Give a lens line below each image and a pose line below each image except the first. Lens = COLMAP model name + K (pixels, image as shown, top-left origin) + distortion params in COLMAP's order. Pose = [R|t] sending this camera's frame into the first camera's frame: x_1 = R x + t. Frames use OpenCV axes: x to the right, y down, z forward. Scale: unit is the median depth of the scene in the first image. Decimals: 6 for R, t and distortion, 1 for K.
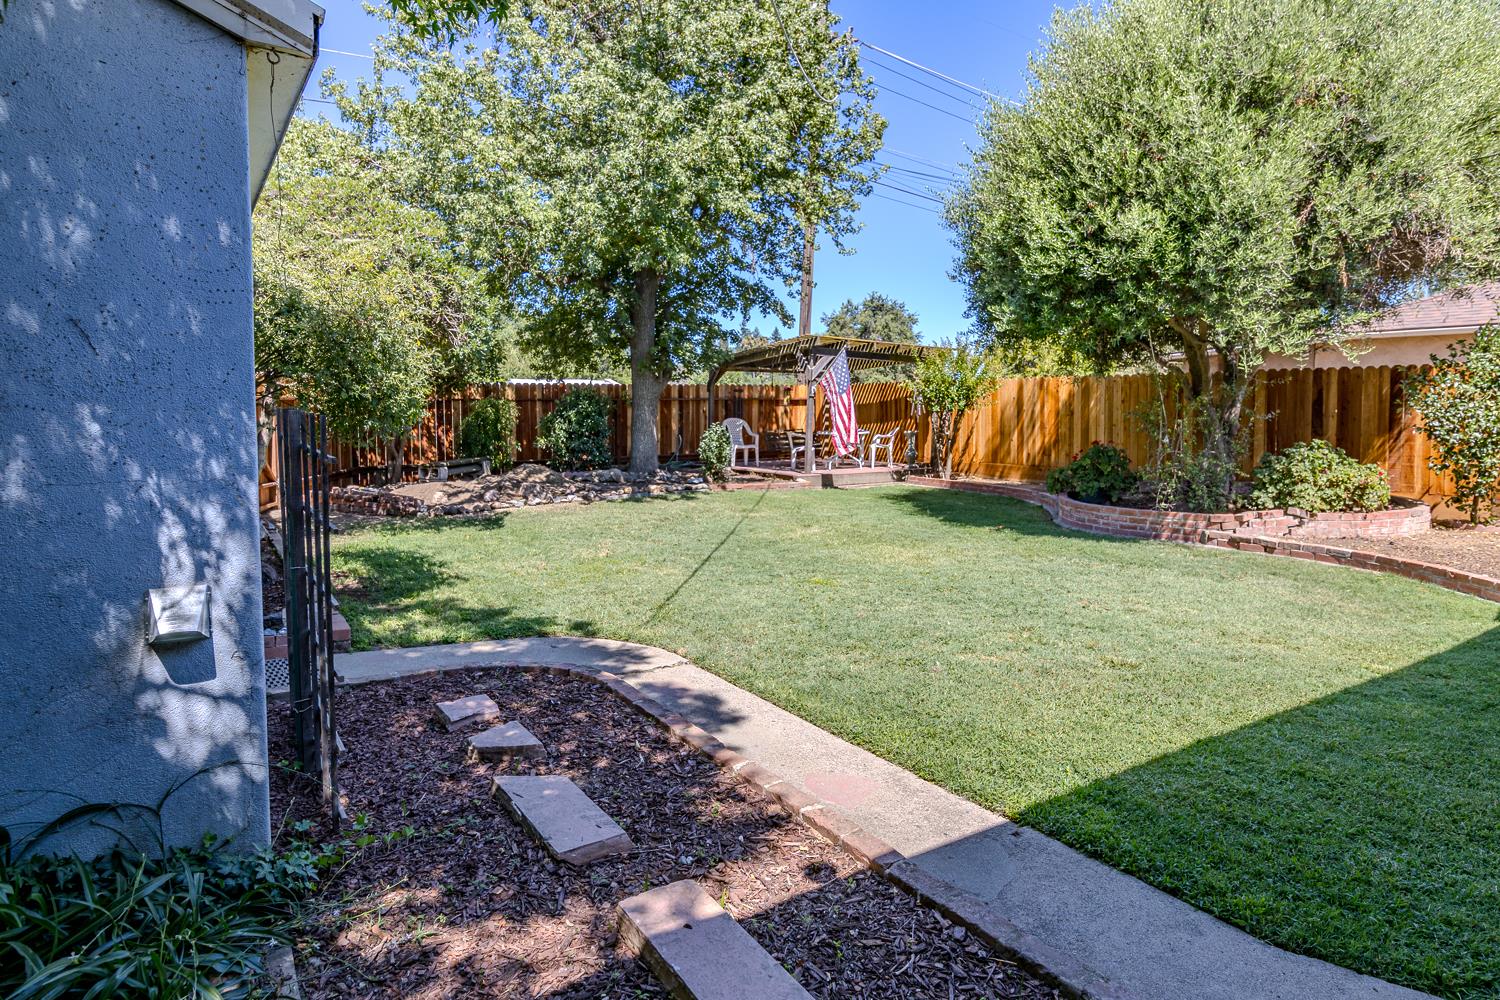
lens RADIAL K [[880.4, 0, 749.5], [0, 880.4, 432.1], [0, 0, 1]] dist [-0.001702, -0.000225]
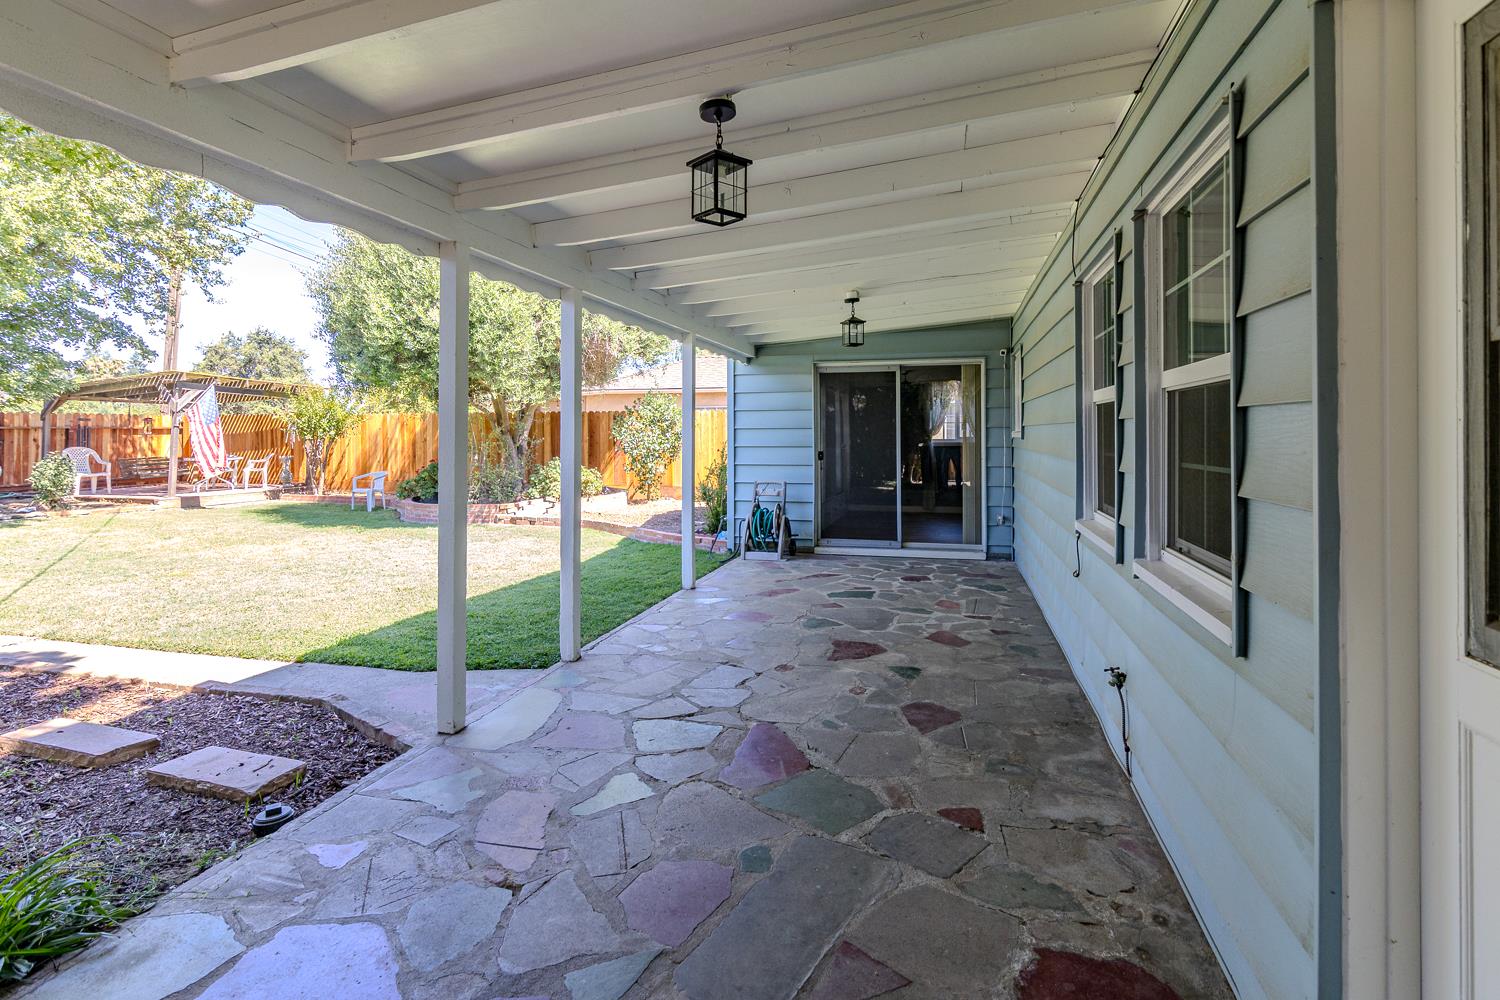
lens RADIAL K [[710.4, 0, 754.1], [0, 710.4, 426.7], [0, 0, 1]] dist [0.001498, -0.000391]
pose [[0.733927, 0.007663, 0.679185, -0.003163], [0.020037, 0.999257, -0.032927, 0.003831], [-0.678932, 0.037775, 0.733228, -0.145961]]
